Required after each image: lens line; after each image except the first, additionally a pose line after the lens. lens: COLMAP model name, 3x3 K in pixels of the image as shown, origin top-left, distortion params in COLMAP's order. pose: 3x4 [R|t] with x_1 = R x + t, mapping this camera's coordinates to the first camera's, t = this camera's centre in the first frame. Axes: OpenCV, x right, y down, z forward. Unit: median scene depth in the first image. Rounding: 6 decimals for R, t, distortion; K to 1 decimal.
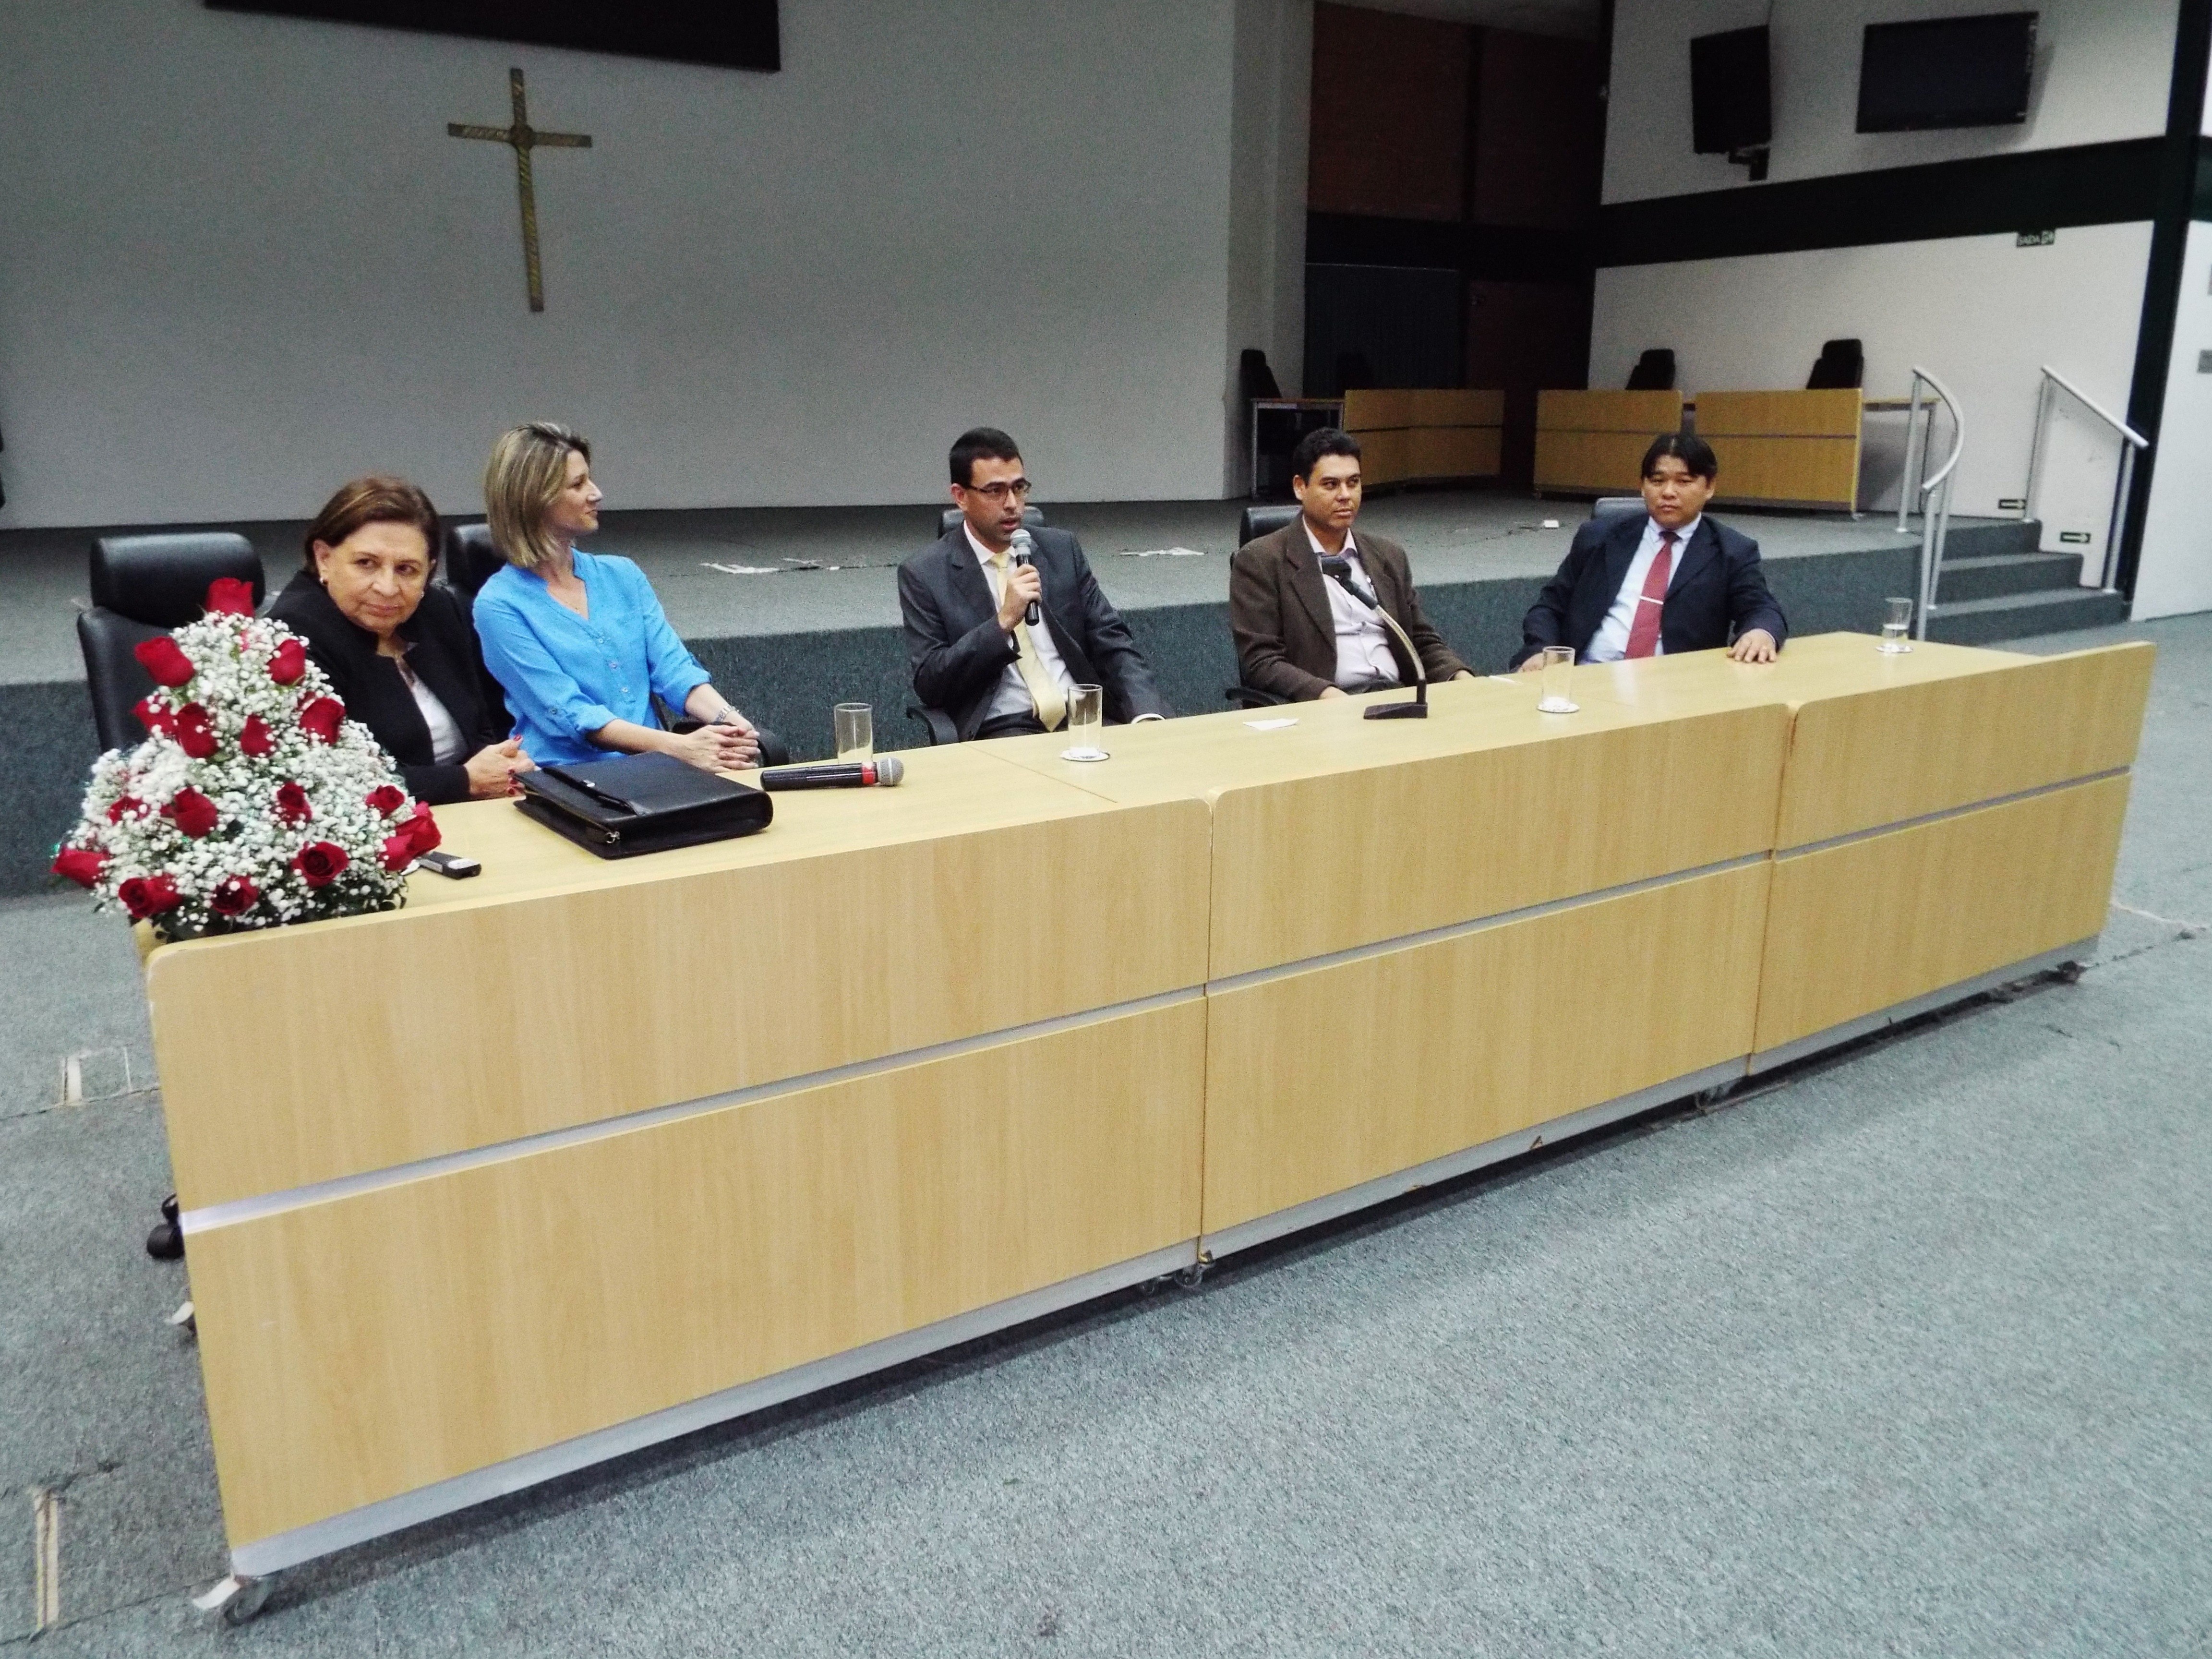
lens RADIAL K [[1612.5, 0, 1123.7], [0, 1612.5, 831.5], [0, 0, 1]] dist [-0.006512, 0.003621]
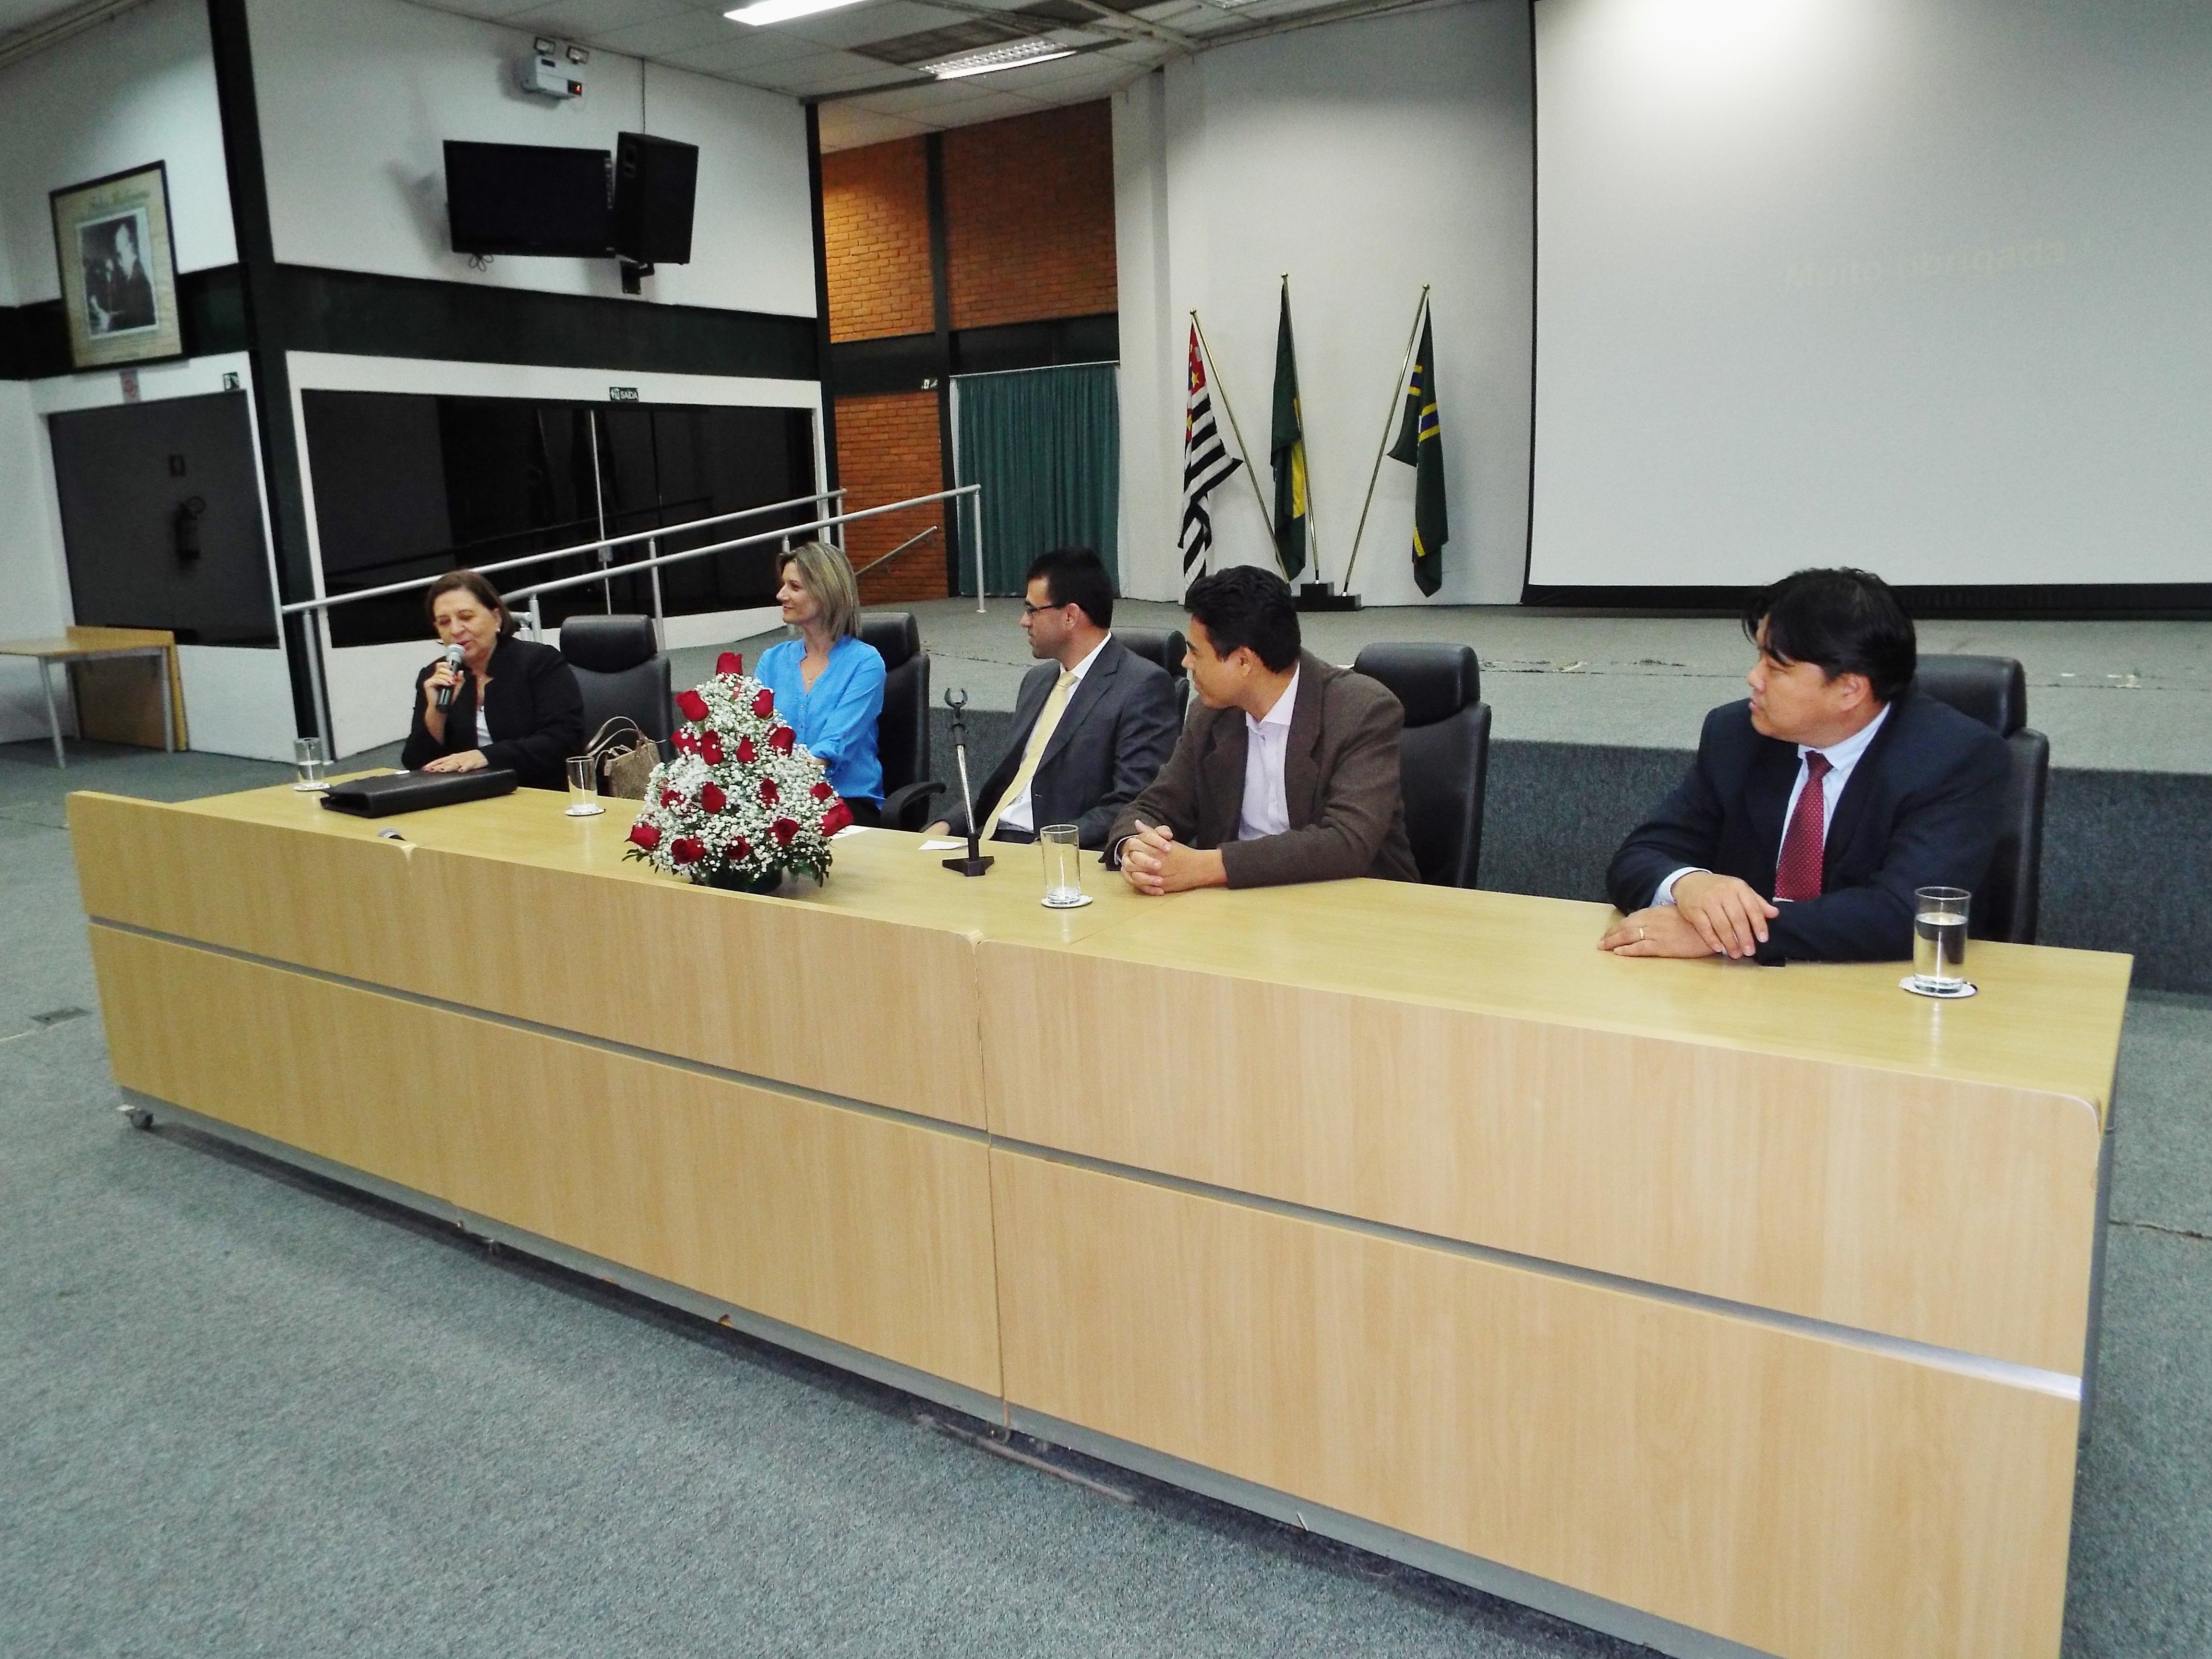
lens RADIAL K [[1612.5, 0, 1118.7], [0, 1612.5, 827.5], [0, 0, 1]] dist [-0.006512, 0.003621]
pose [[0.401141, 0.169333, -0.900229, 0.683408], [-0.207314, 0.974048, 0.090840, -0.130754], [0.892248, 0.150191, 0.425836, 0.454246]]
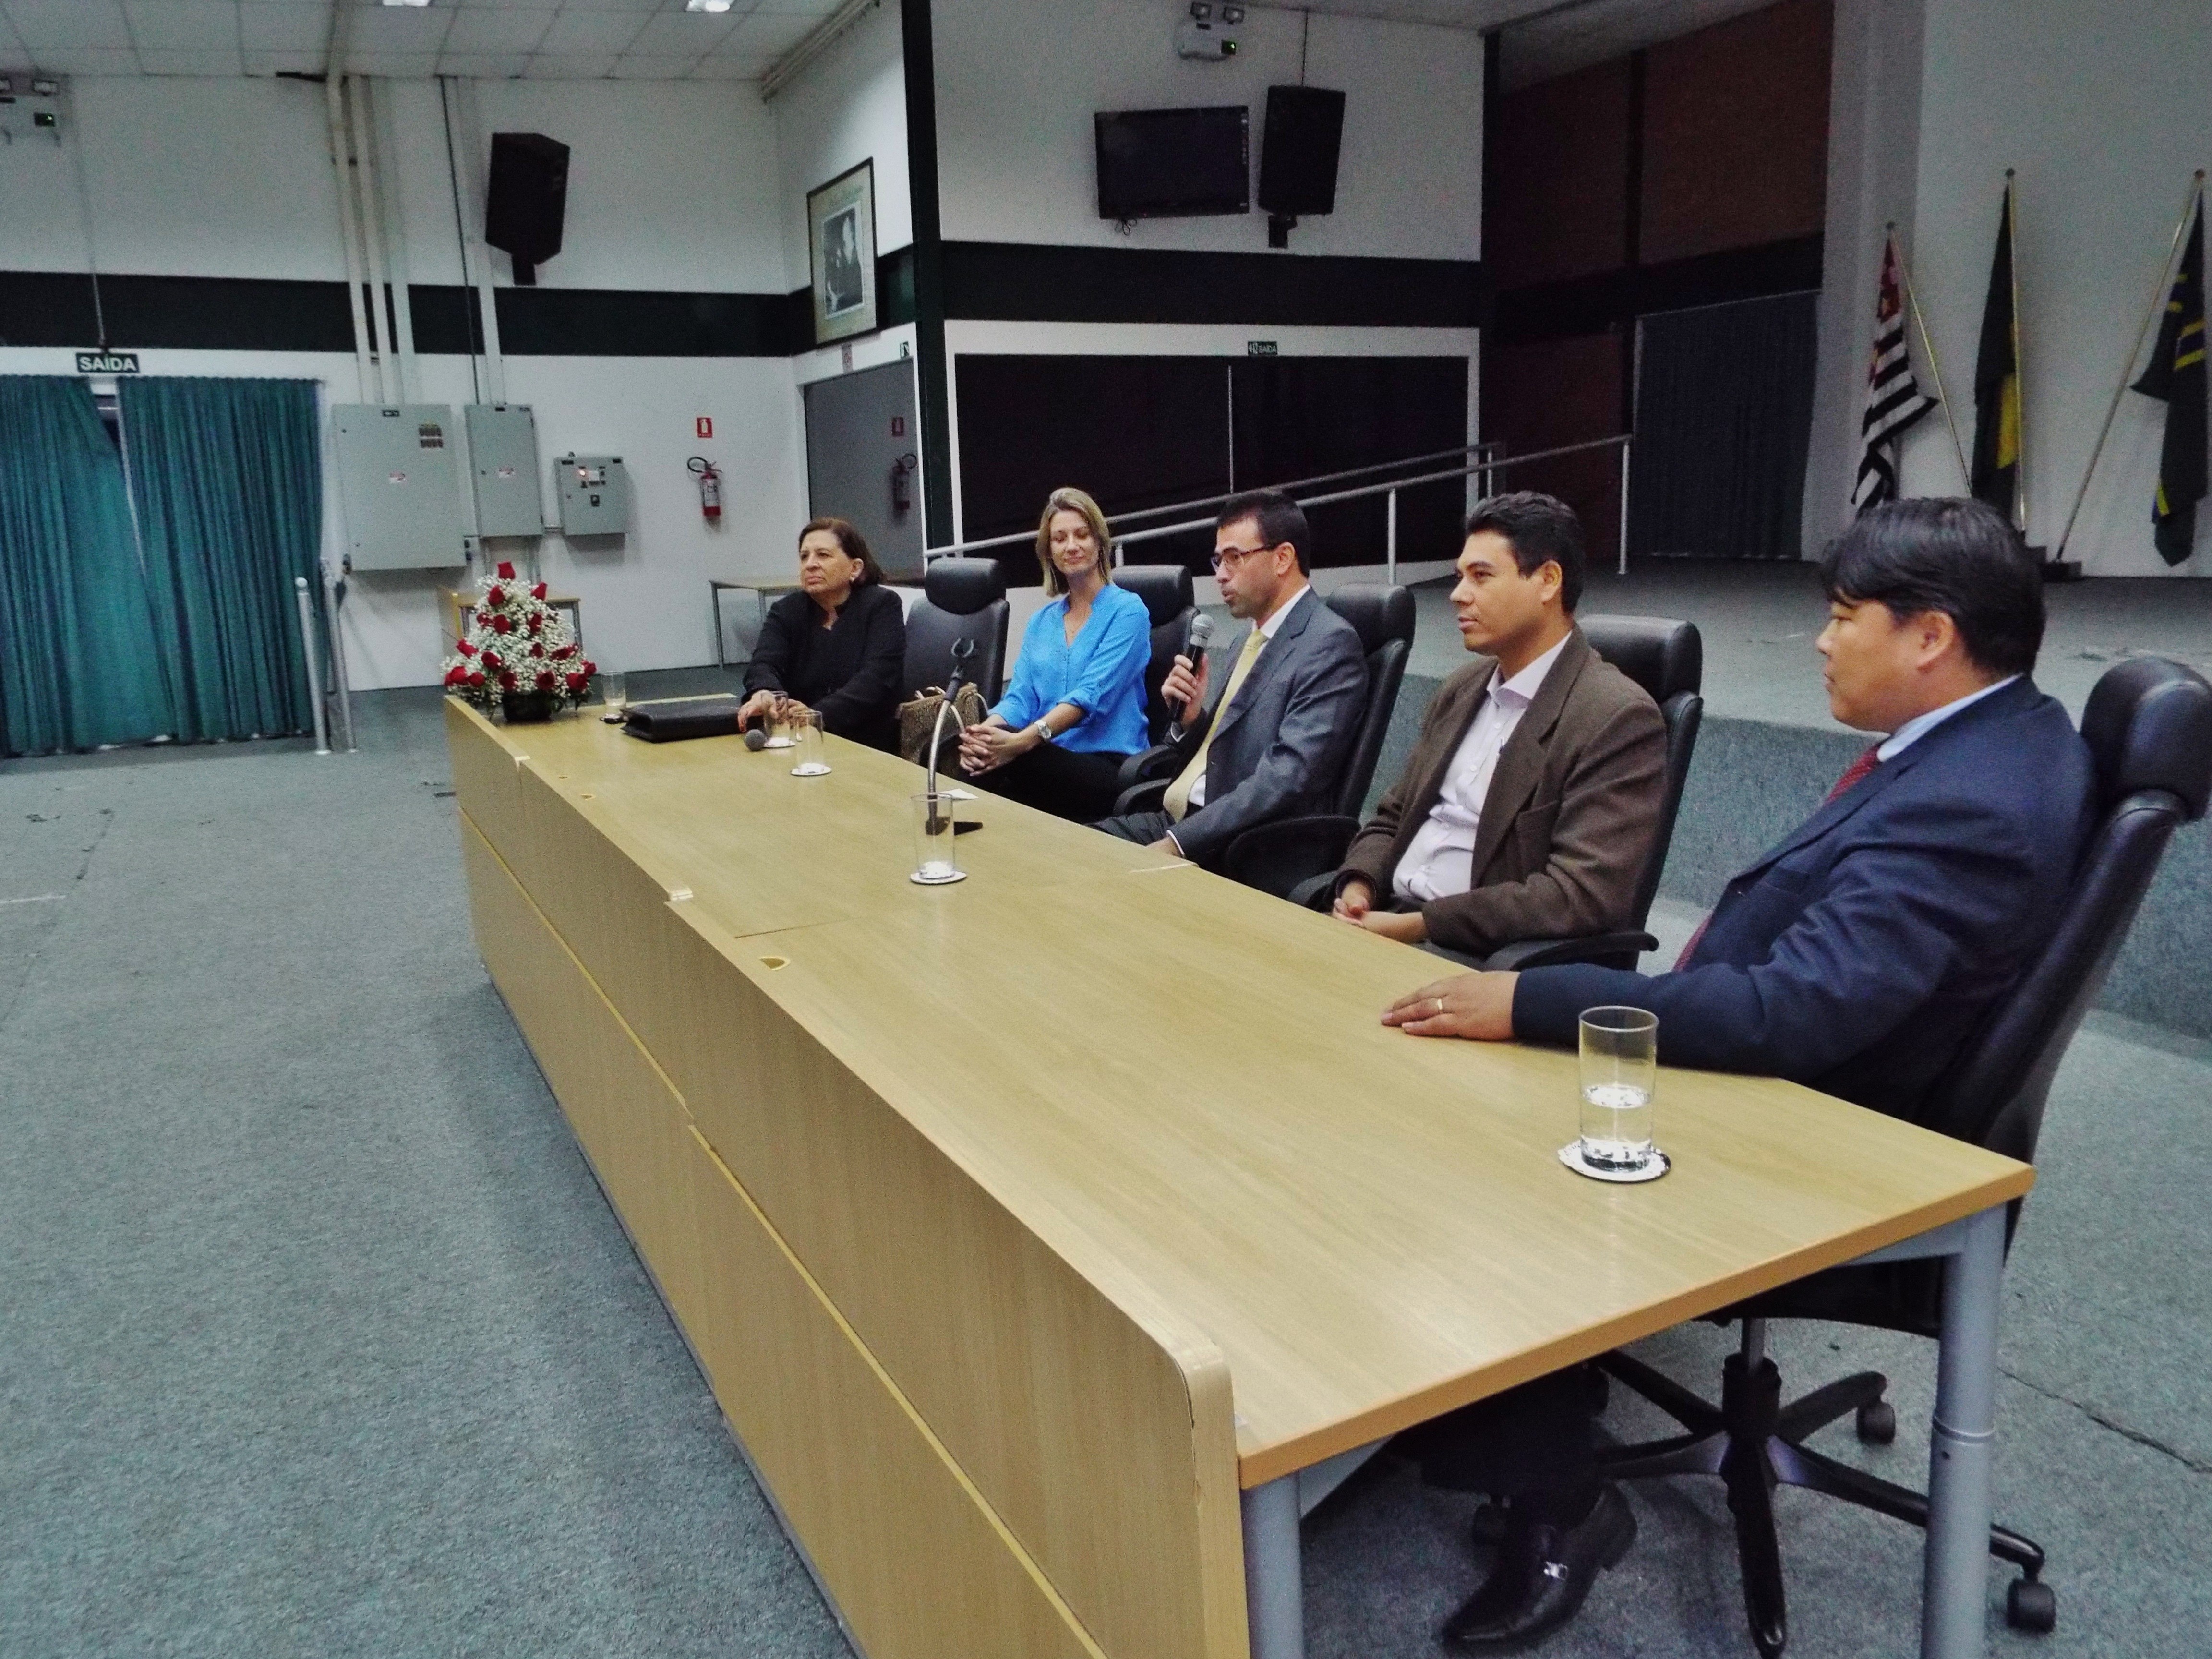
lens RADIAL K [[1612.5, 0, 1120.0], [0, 1612.5, 825.6], [0, 0, 1]] dist [-0.006512, 0.003621]
pose [[-0.082194, 0.207657, -0.974742, 0.665182], [-0.224555, 0.949043, 0.221118, -0.191604], [0.970989, 0.237058, -0.031375, 0.747599]]
